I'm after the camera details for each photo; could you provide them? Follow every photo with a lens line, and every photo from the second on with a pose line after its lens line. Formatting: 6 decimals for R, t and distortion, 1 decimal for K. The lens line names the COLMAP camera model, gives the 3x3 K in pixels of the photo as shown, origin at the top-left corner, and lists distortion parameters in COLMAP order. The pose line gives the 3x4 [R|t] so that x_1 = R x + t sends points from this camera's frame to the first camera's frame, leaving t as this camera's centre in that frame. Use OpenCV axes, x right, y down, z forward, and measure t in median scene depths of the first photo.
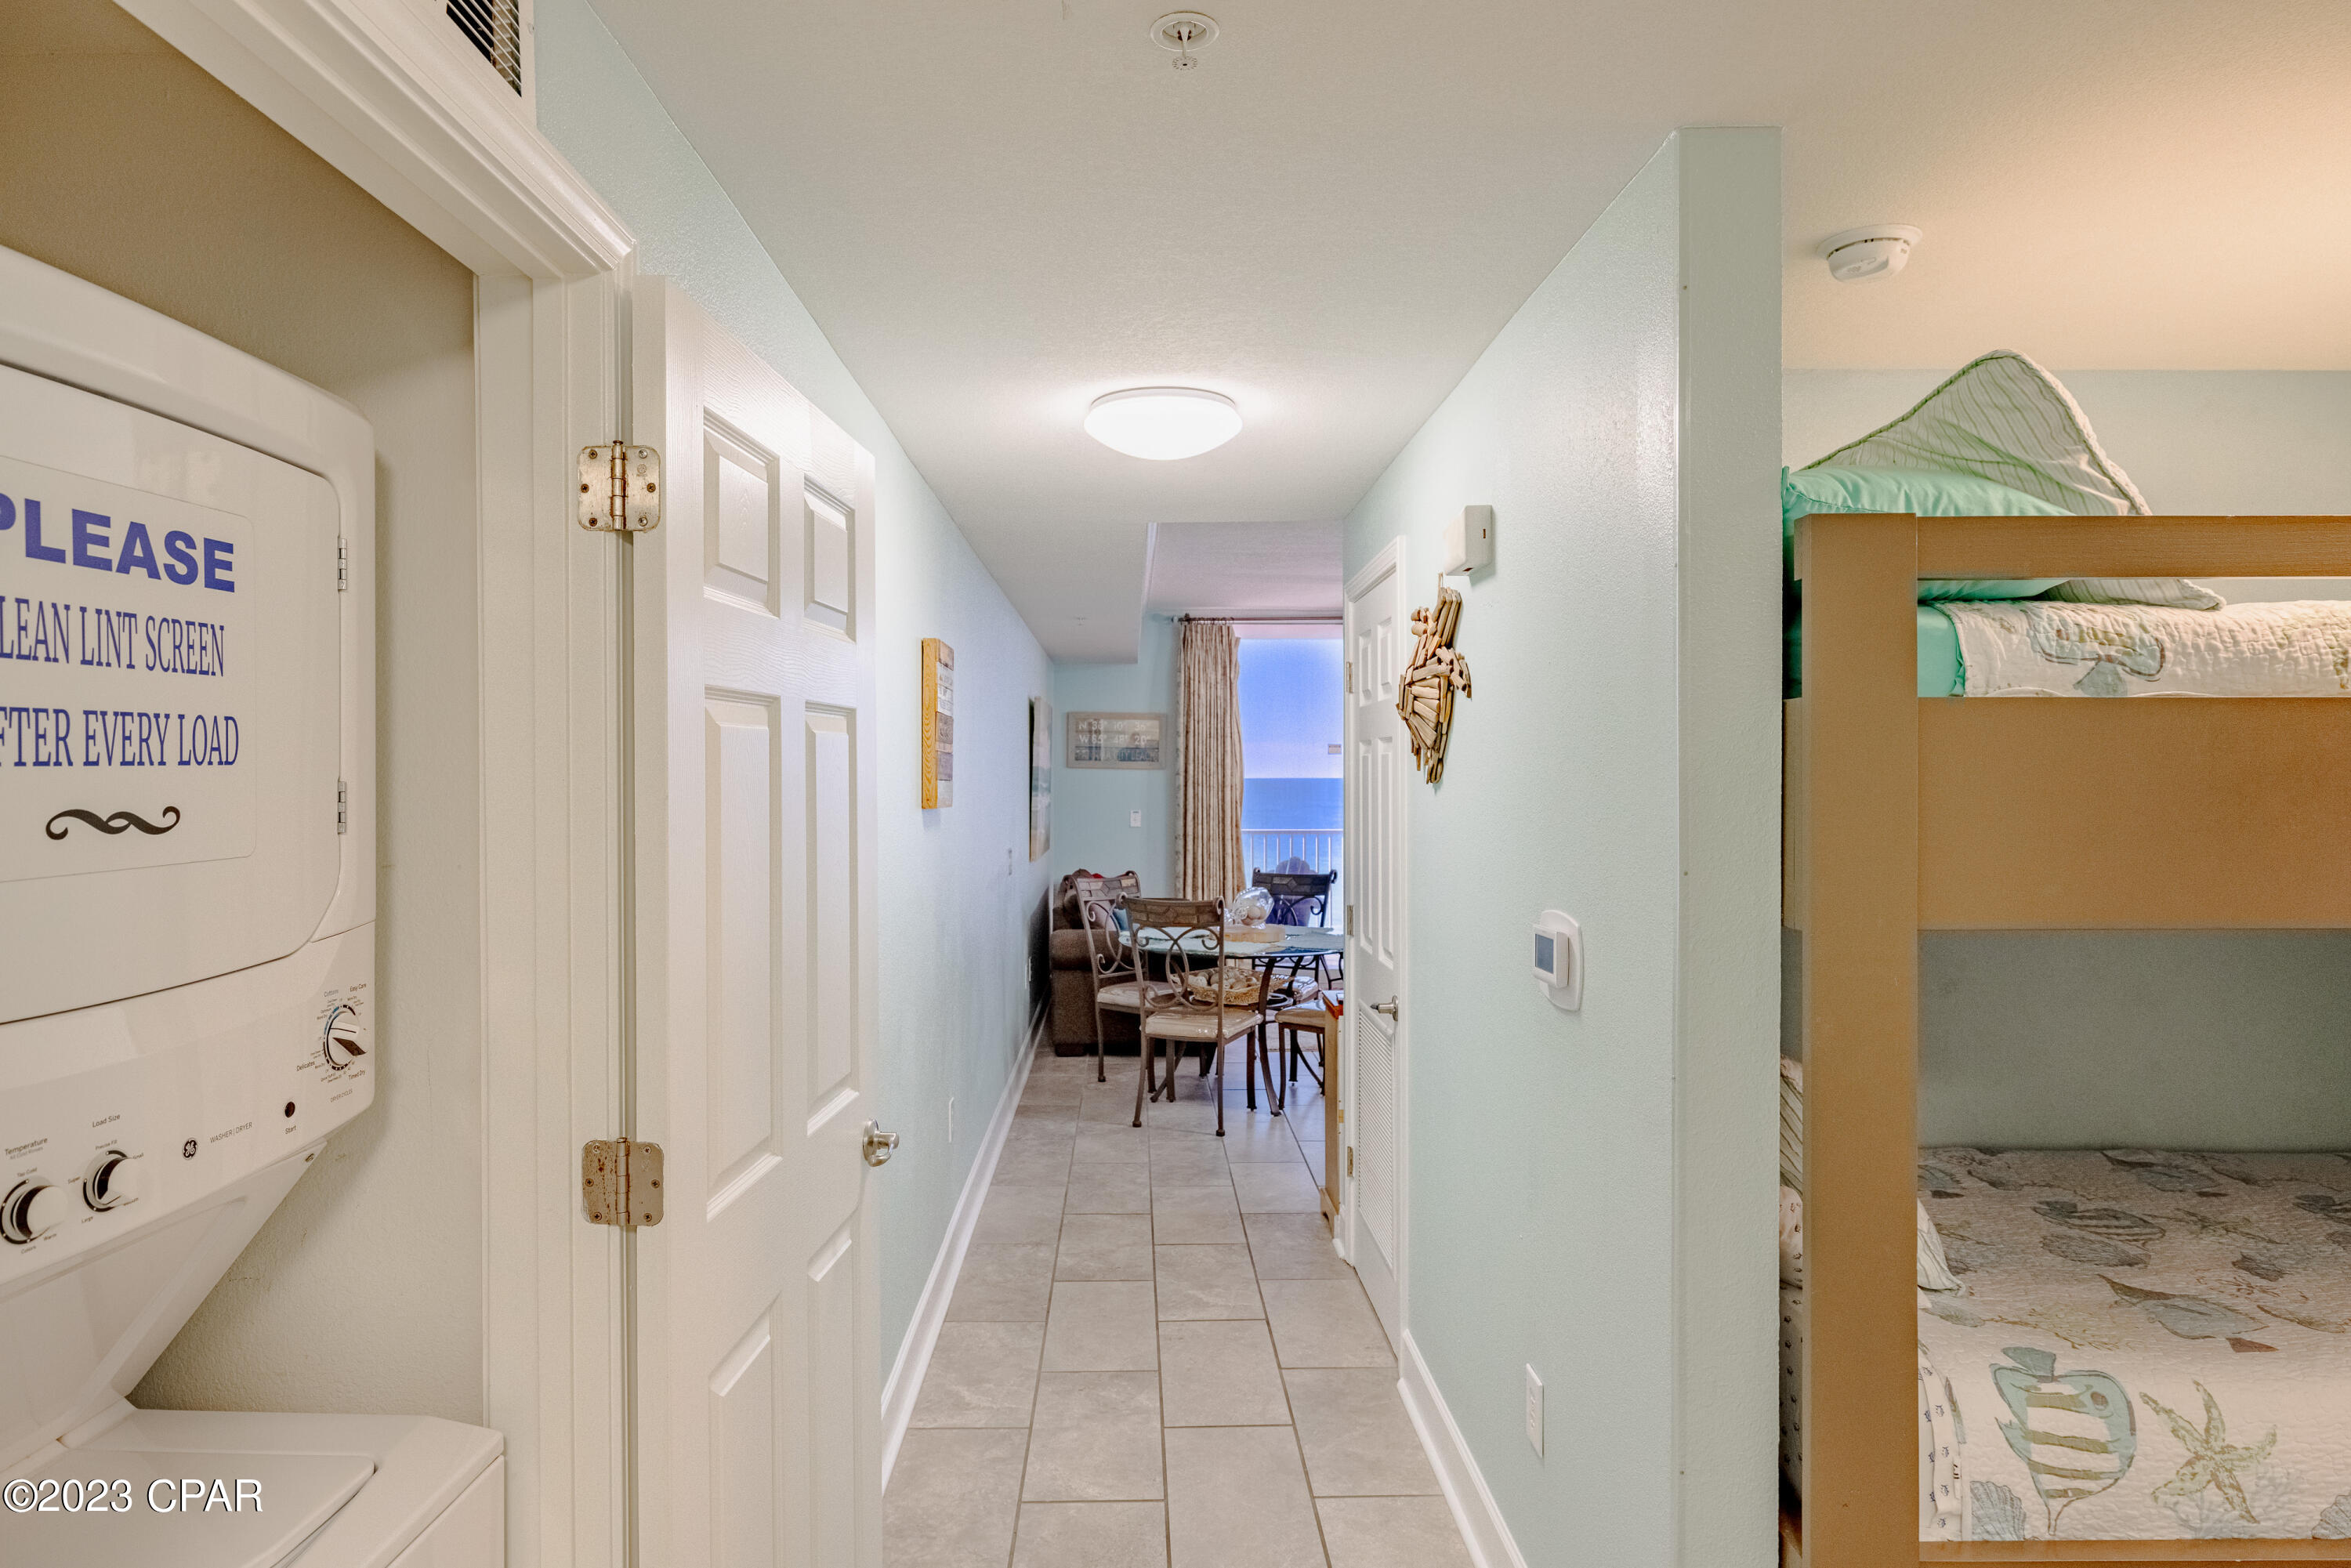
lens RADIAL K [[1334.1, 0, 1175.5], [0, 1334.1, 784.0], [0, 0, 1]] dist [0.001957, 0.000850]
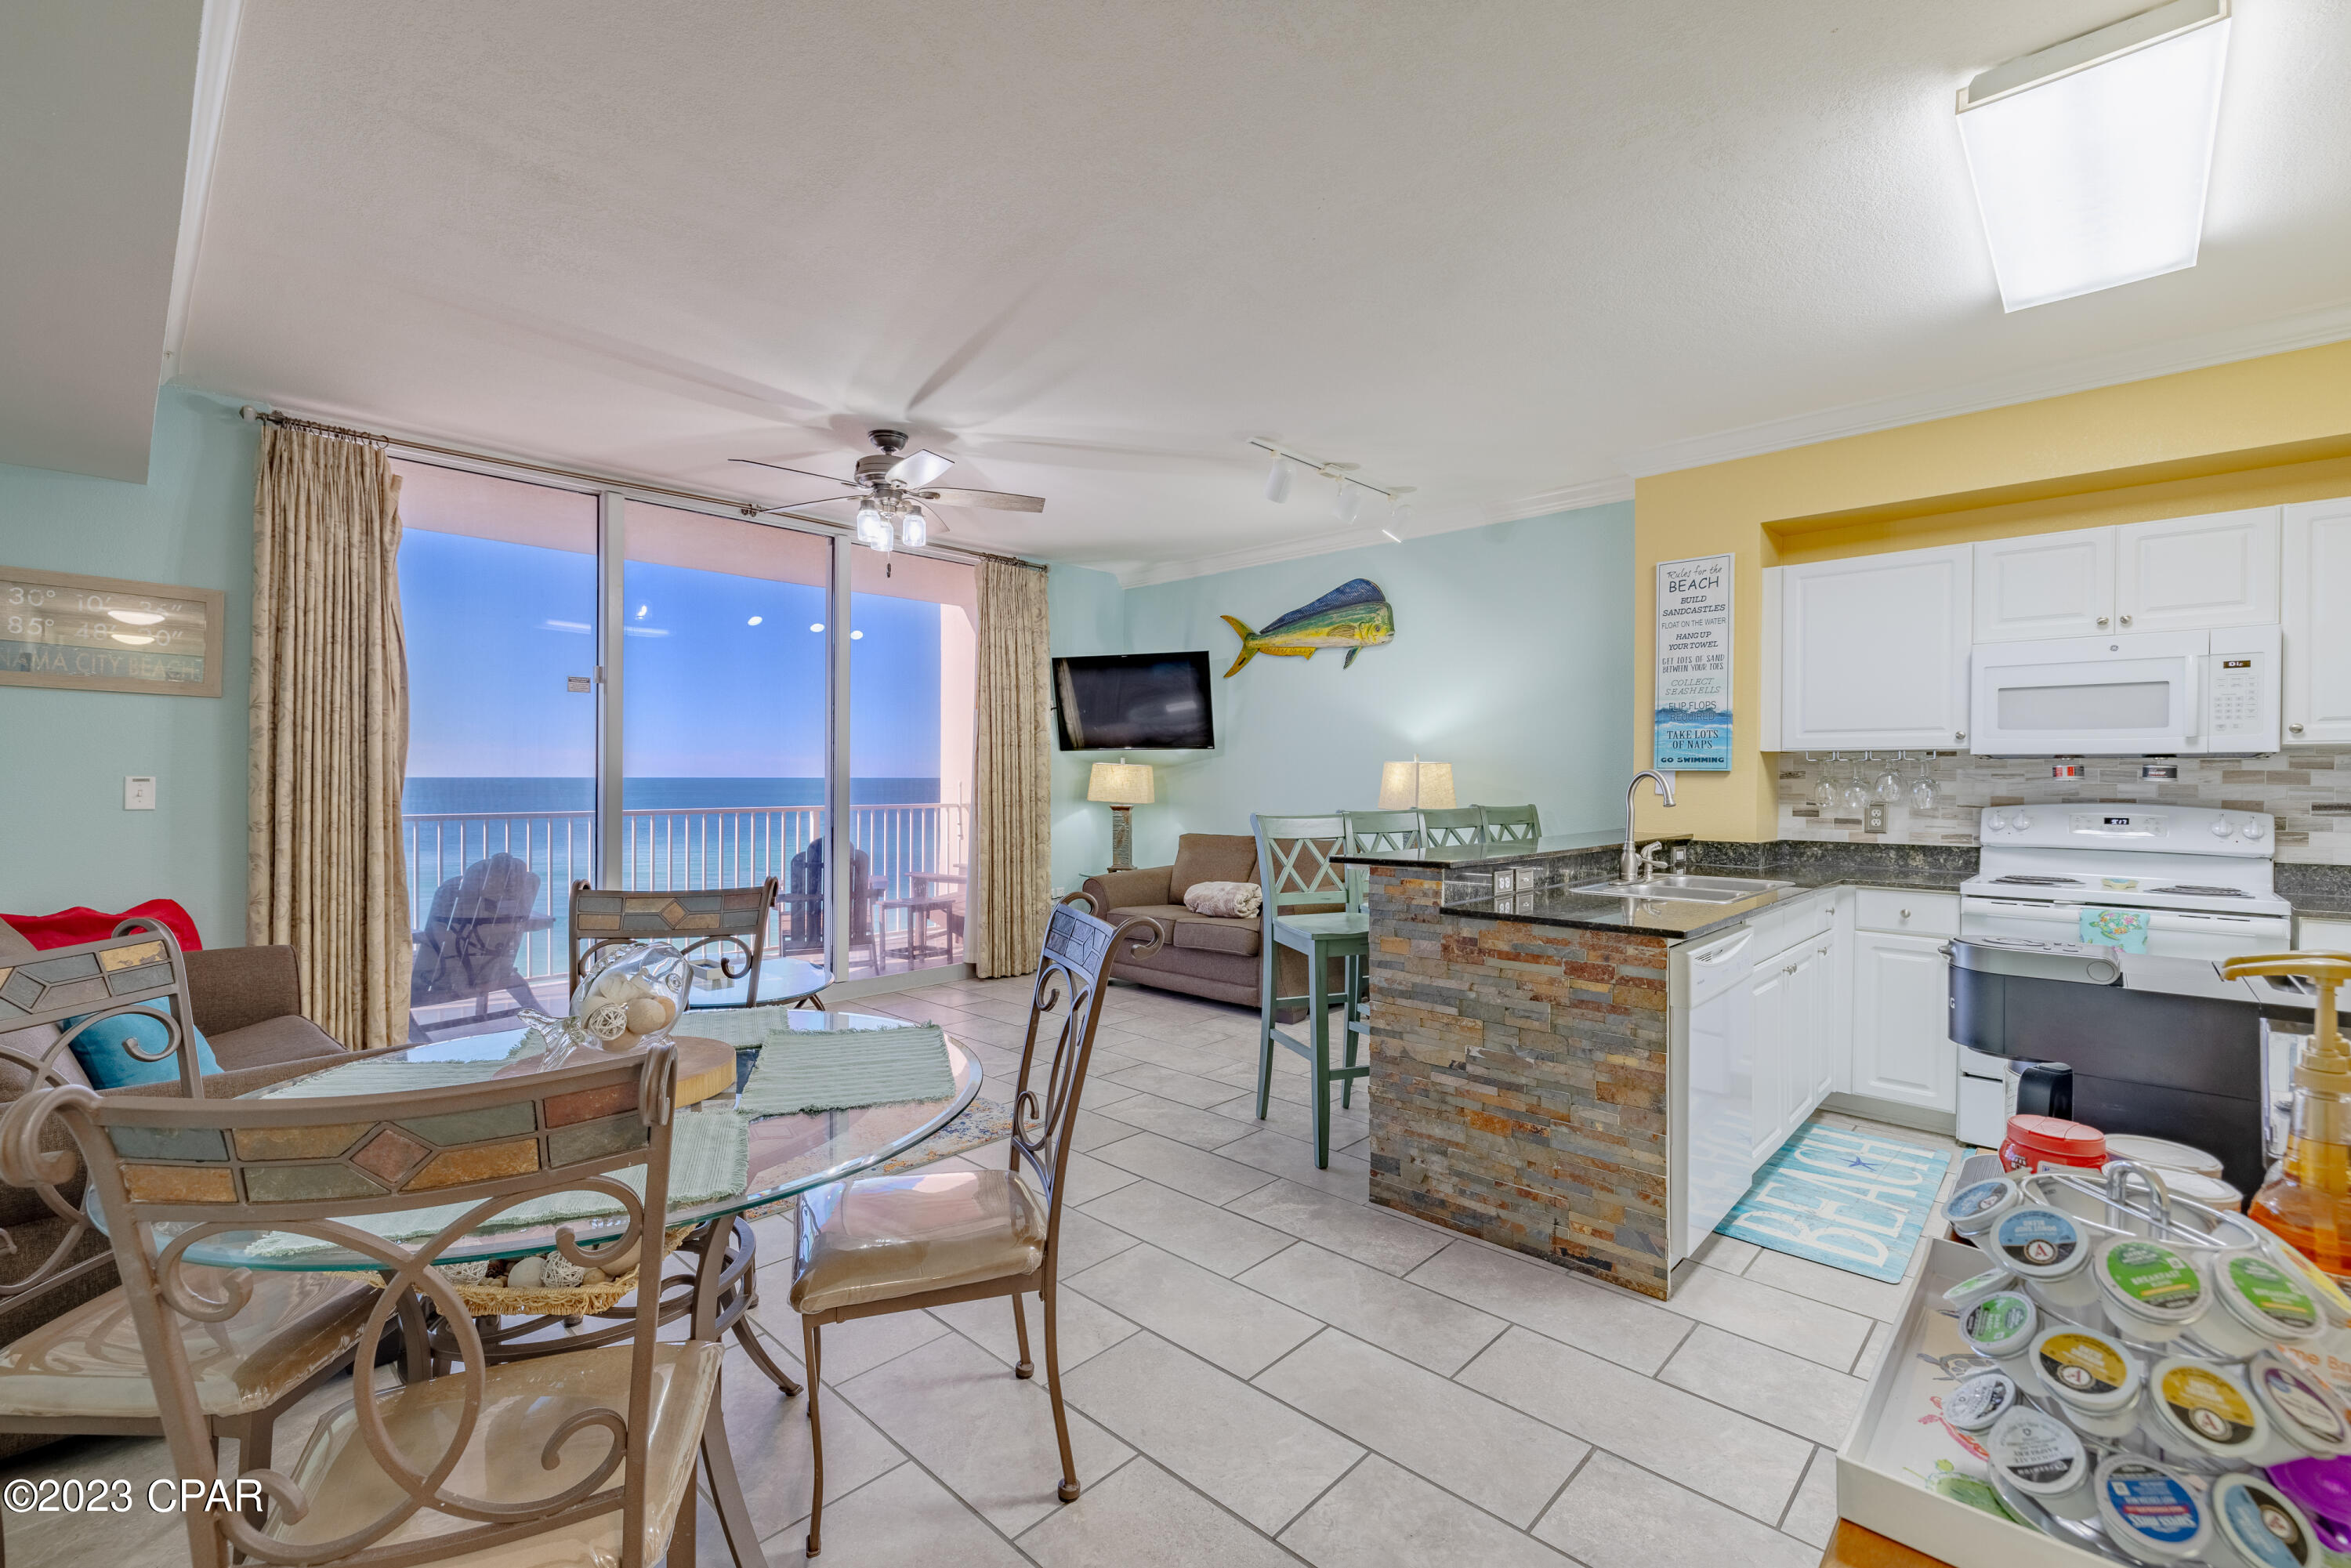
lens RADIAL K [[1007.0, 0, 1171.0], [0, 1007.0, 778.6], [0, 0, 1]] dist [0.003729, -0.000323]
pose [[0.718504, 0.003825, 0.695512, -0.025227], [-0.001776, 0.999992, -0.003666, 0.035051], [-0.695521, 0.001399, 0.718505, 0.752502]]
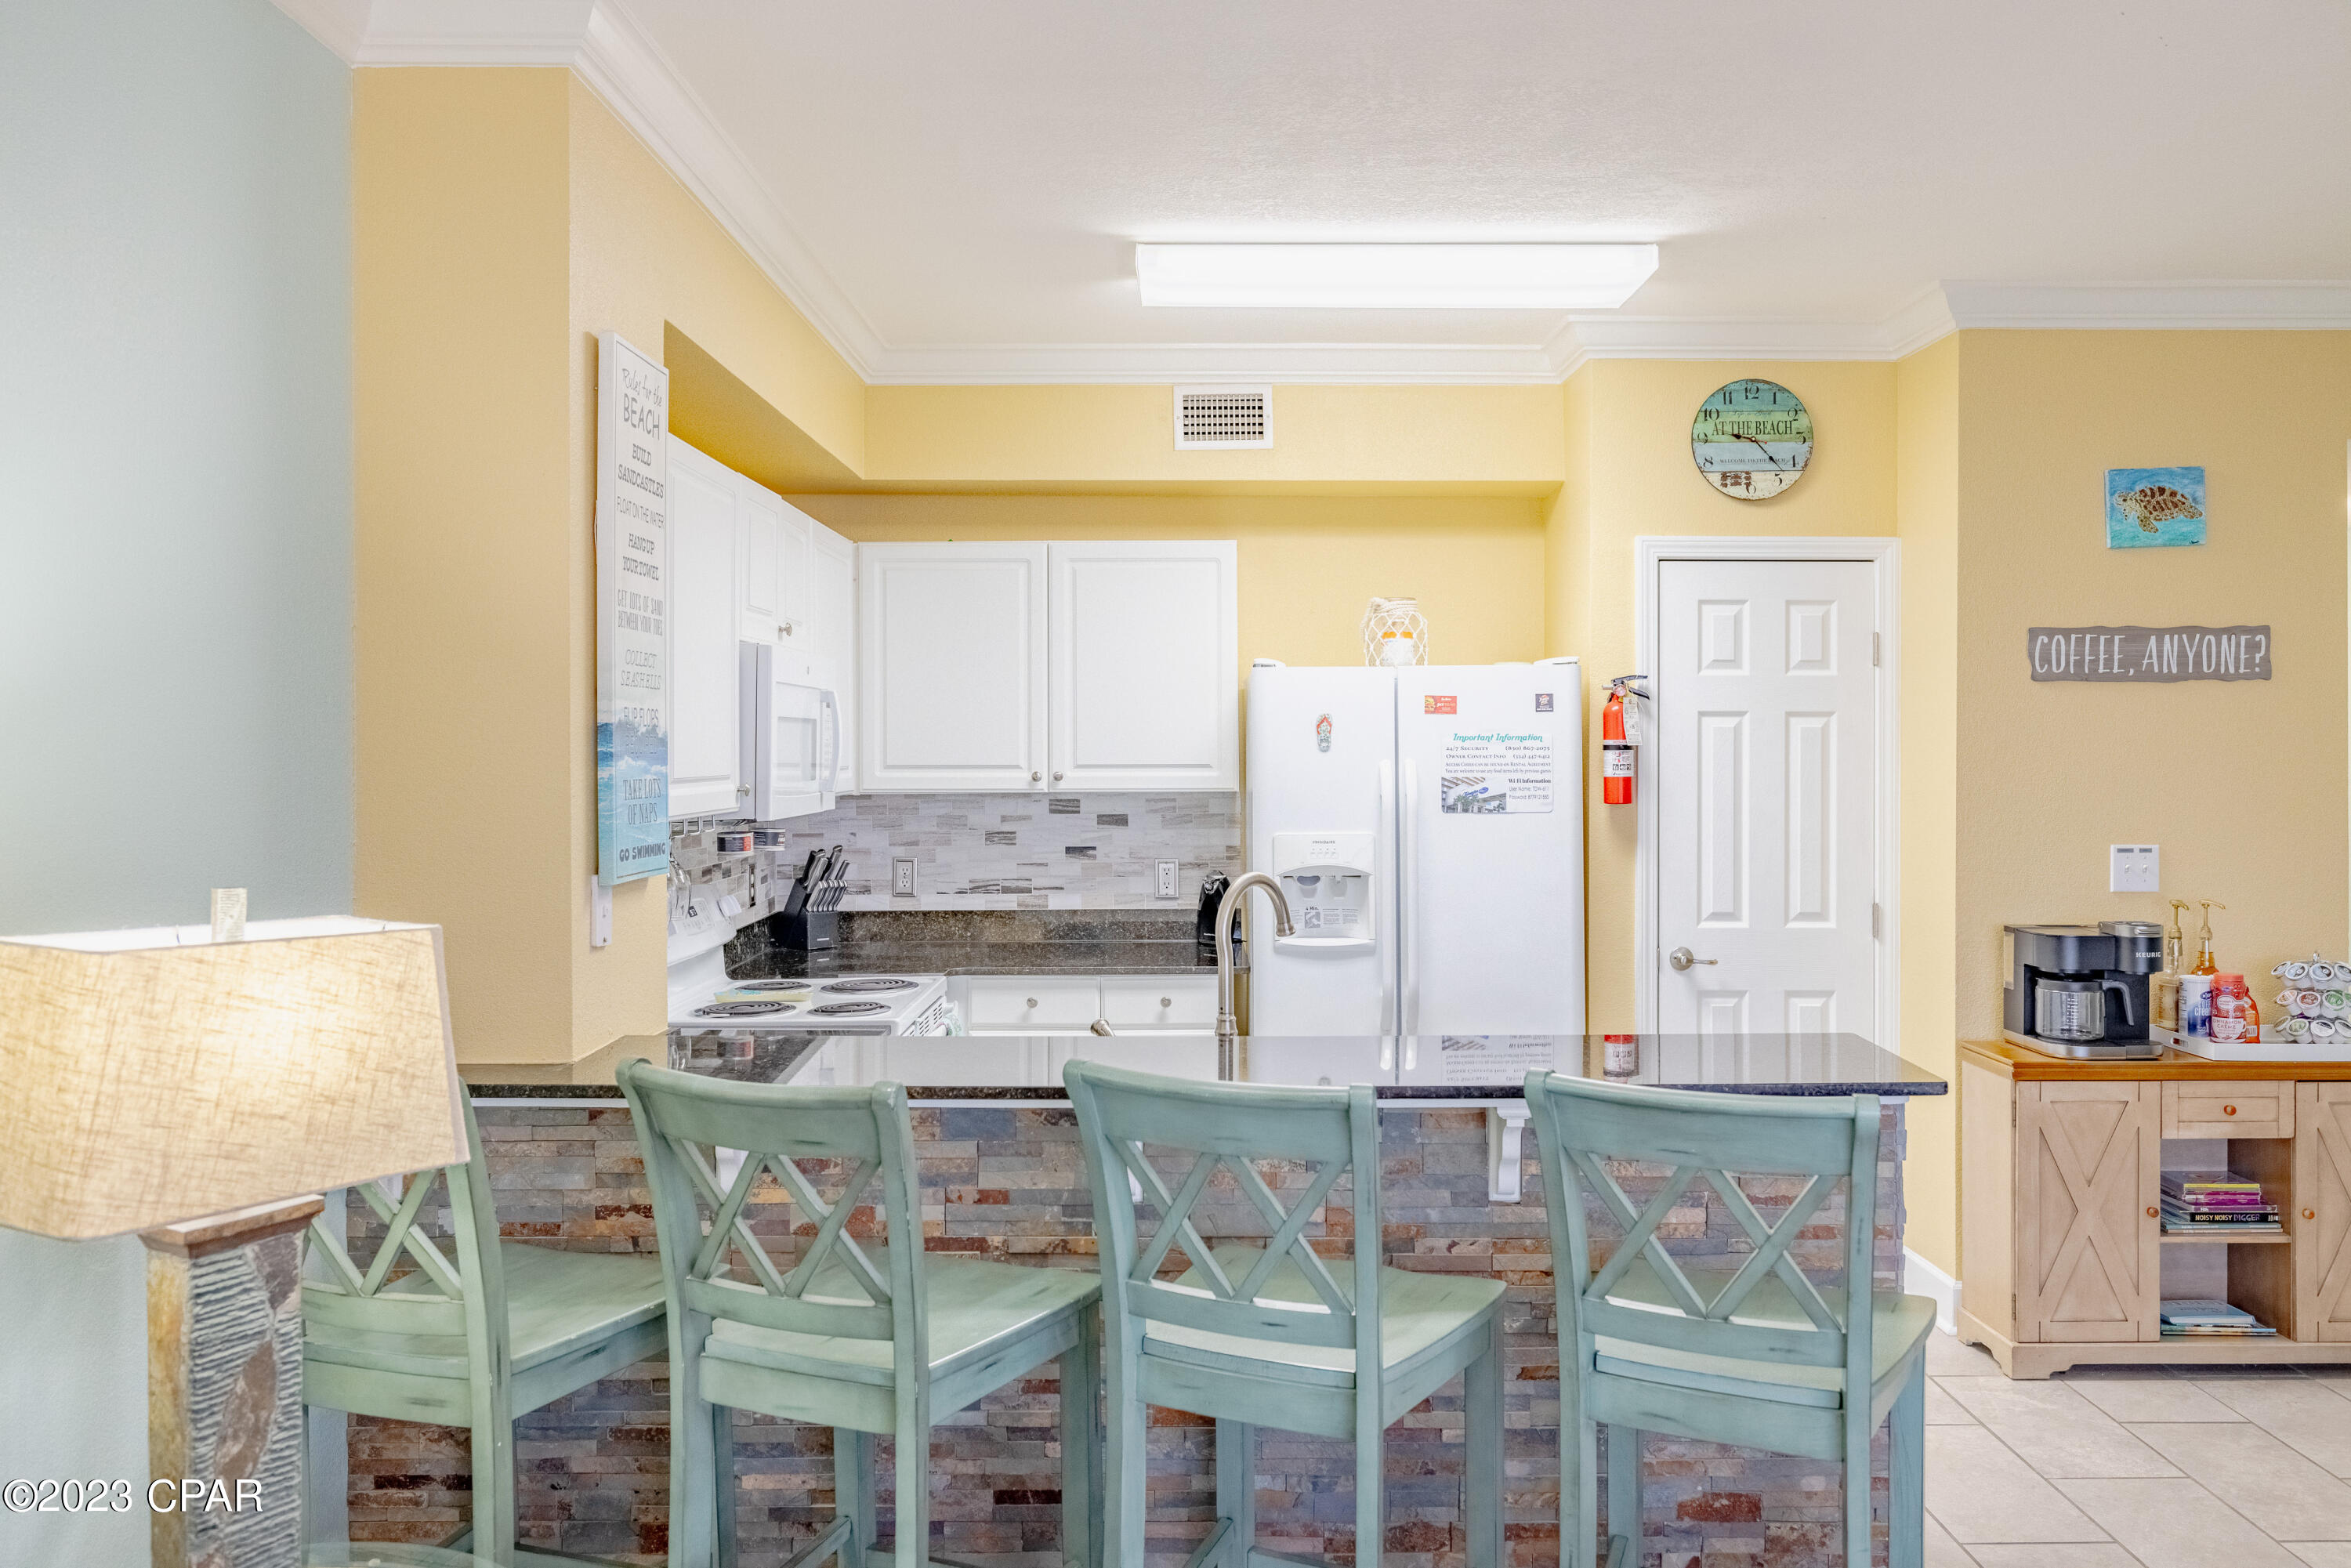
lens RADIAL K [[1818.5, 0, 1185.3], [0, 1818.5, 741.6], [0, 0, 1]] dist [-0.005399, -0.002898]
pose [[-0.999021, 0.004051, 0.044061, 0.573025], [0.004298, 0.999976, 0.005515, -0.016389], [-0.044038, 0.005699, -0.999014, 1.541637]]
